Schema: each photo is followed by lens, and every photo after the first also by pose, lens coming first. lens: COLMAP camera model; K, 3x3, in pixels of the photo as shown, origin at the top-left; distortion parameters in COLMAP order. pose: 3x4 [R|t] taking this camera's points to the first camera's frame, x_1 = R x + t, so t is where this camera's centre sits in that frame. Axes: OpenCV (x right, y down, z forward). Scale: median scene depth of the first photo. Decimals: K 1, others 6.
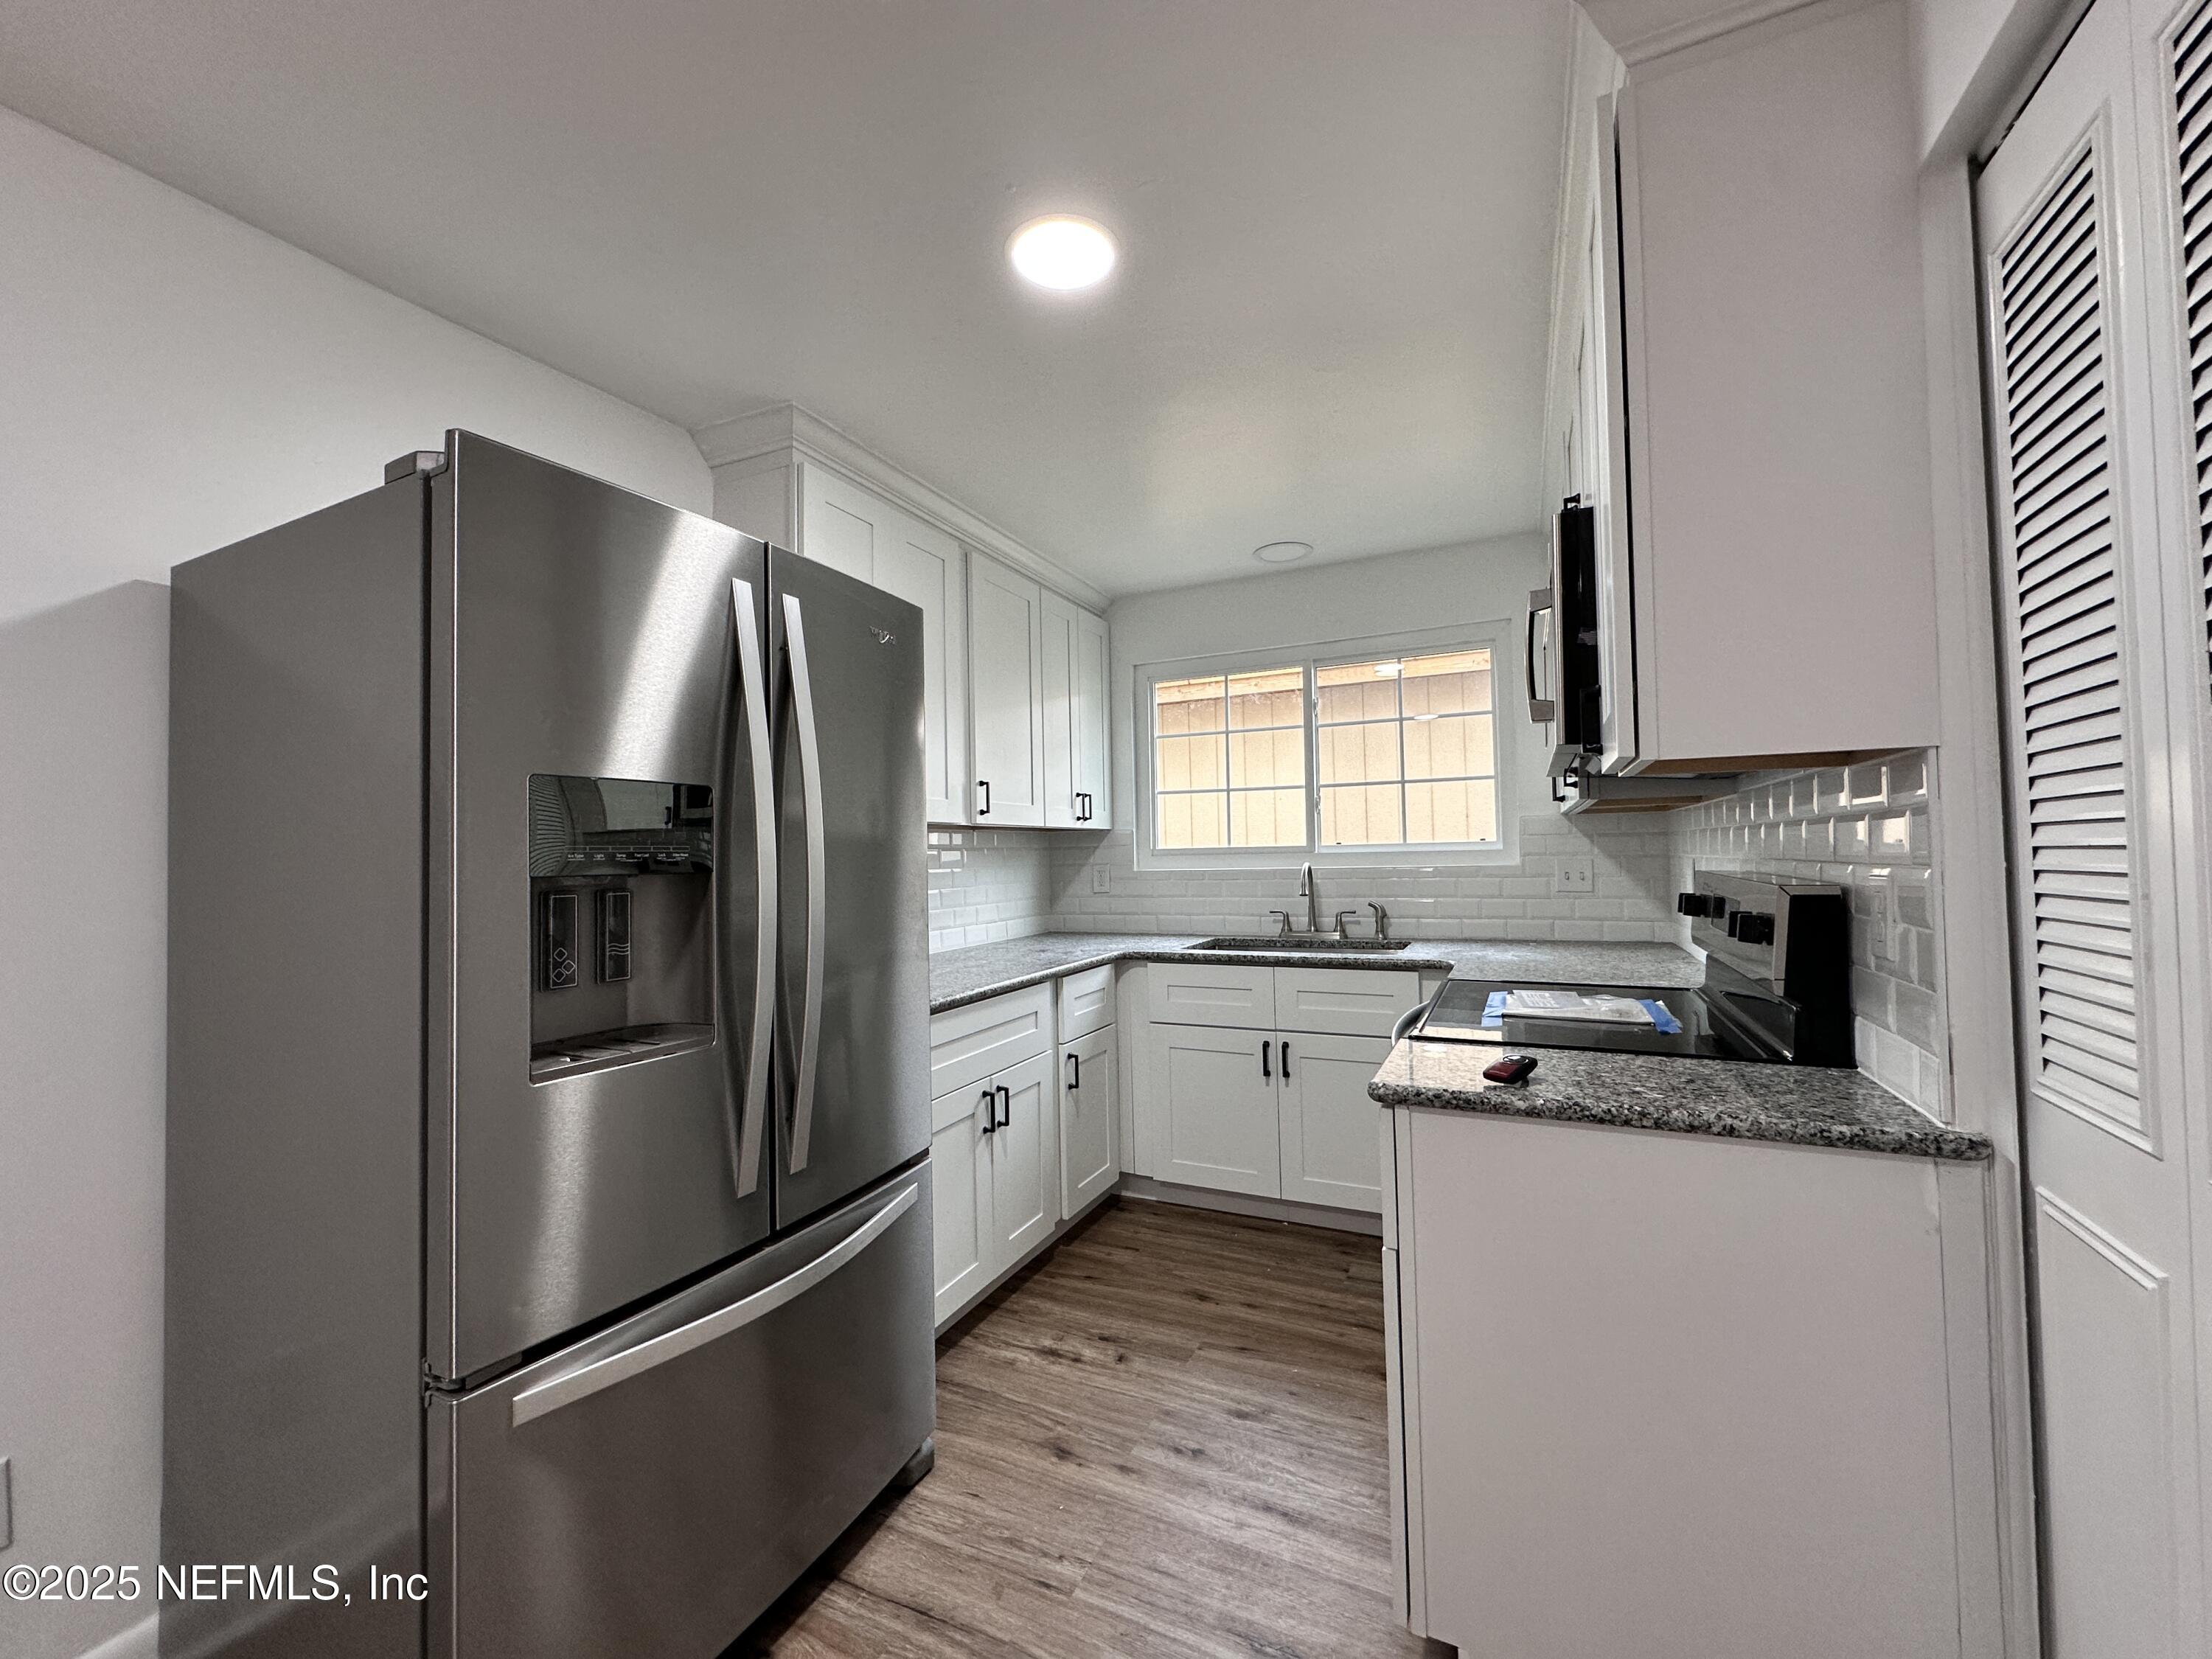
lens RADIAL K [[880.7, 0, 1102.5], [0, 880.7, 829.3], [0, 0, 1]] dist [-0.001421, -0.000136]
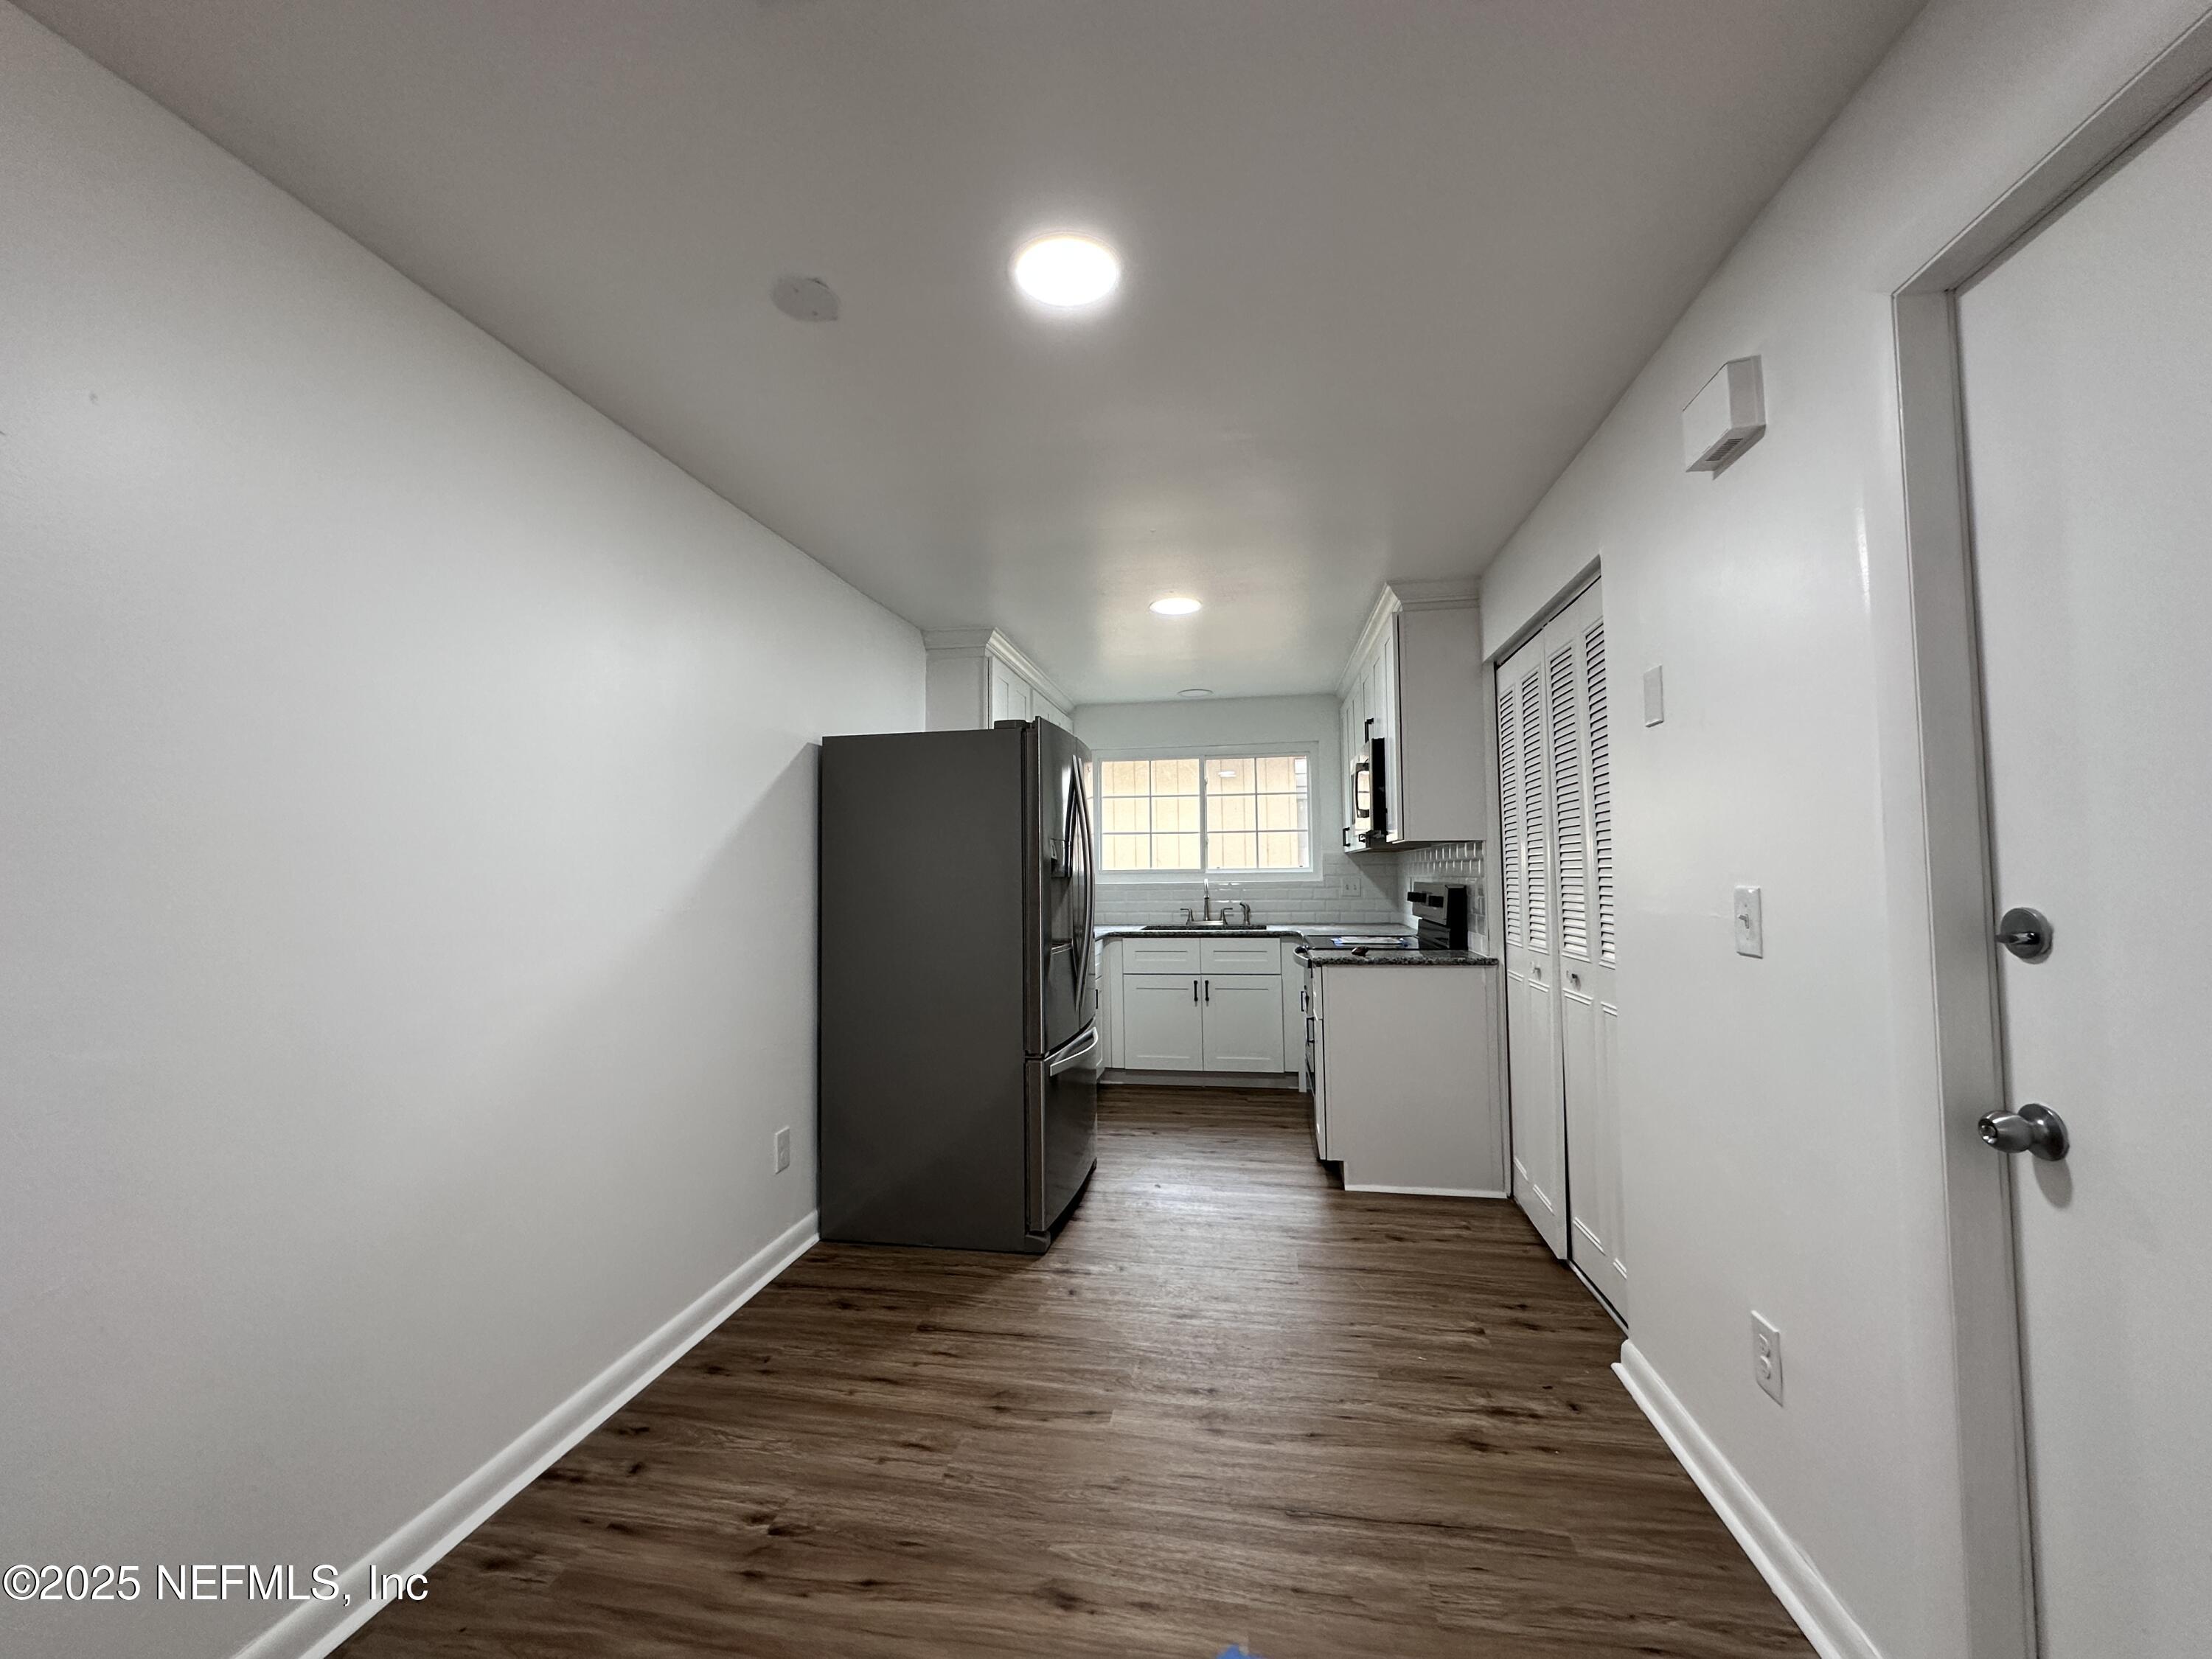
lens RADIAL K [[880.7, 0, 1102.5], [0, 880.7, 829.3], [0, 0, 1]] dist [-0.001421, -0.000136]
pose [[0.962035, 0.022106, 0.272029, -0.478353], [-0.015255, 0.999512, -0.027276, -0.009131], [-0.272499, 0.022090, 0.961903, -0.641882]]
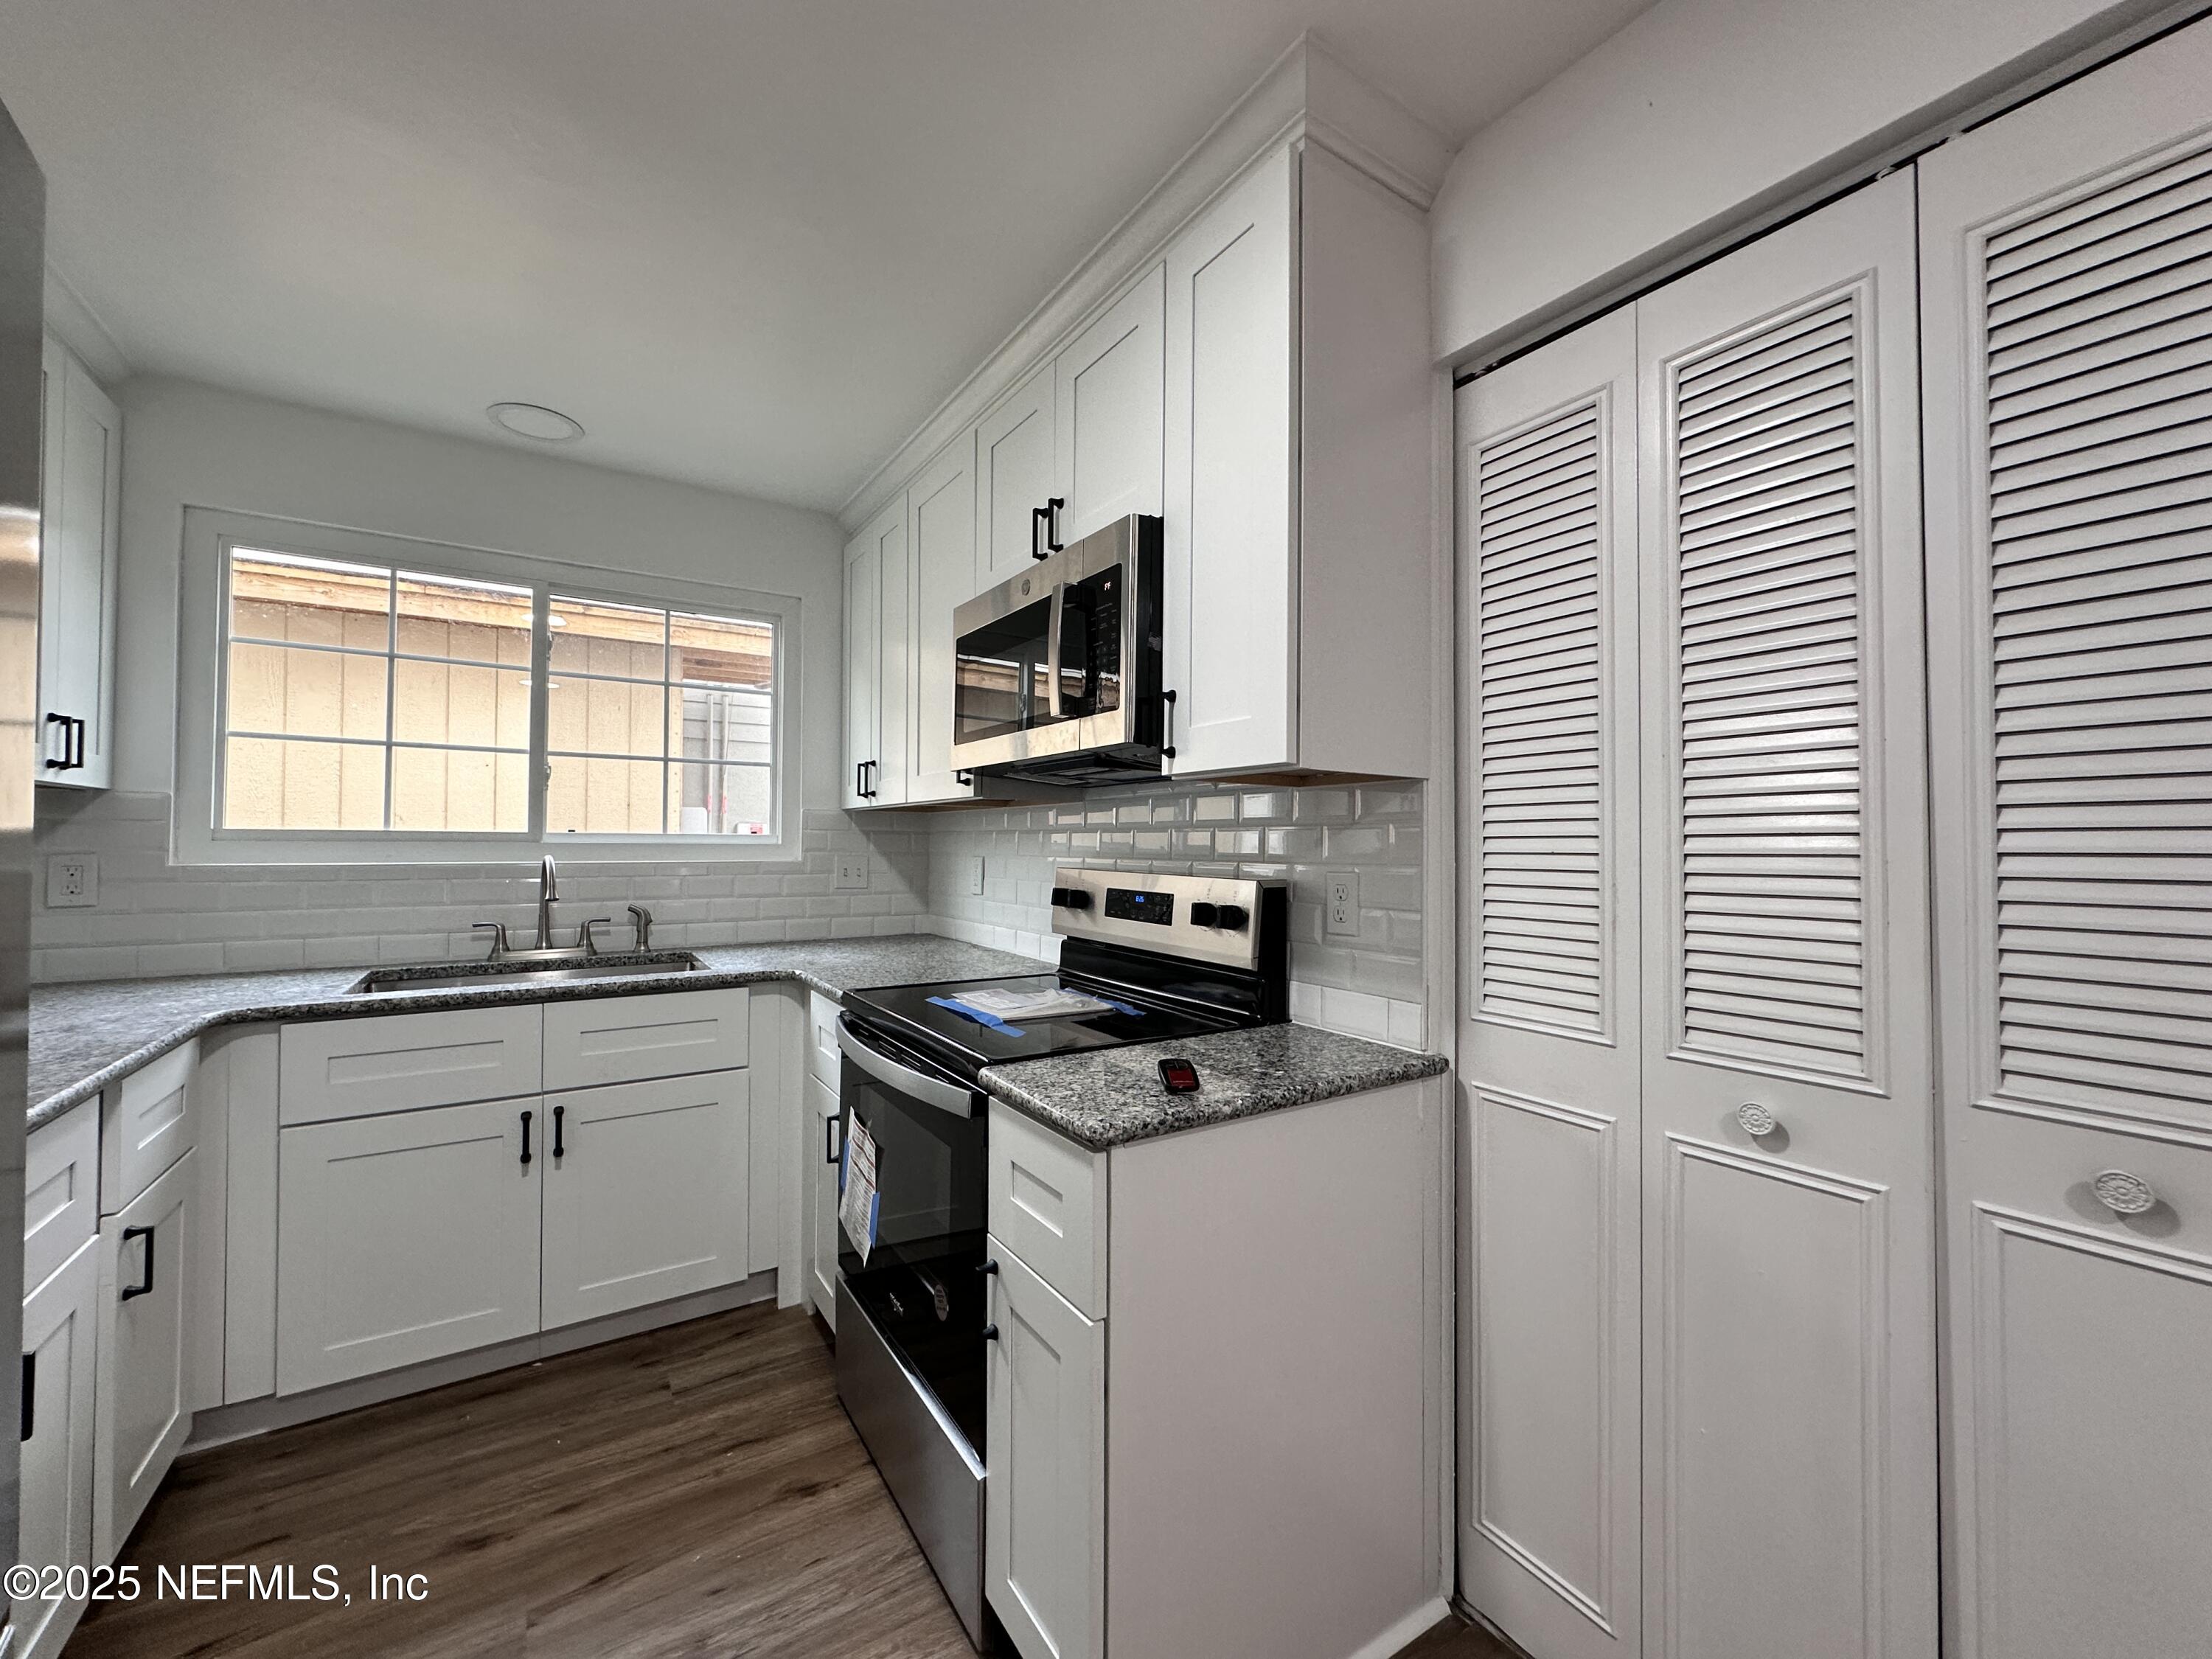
lens RADIAL K [[880.7, 0, 1102.5], [0, 880.7, 829.3], [0, 0, 1]] dist [-0.001421, -0.000136]
pose [[0.515856, 0.038420, 0.855813, -0.183666], [-0.042465, 0.998913, -0.019247, 0.012379], [-0.855622, -0.026413, 0.516927, 0.262330]]
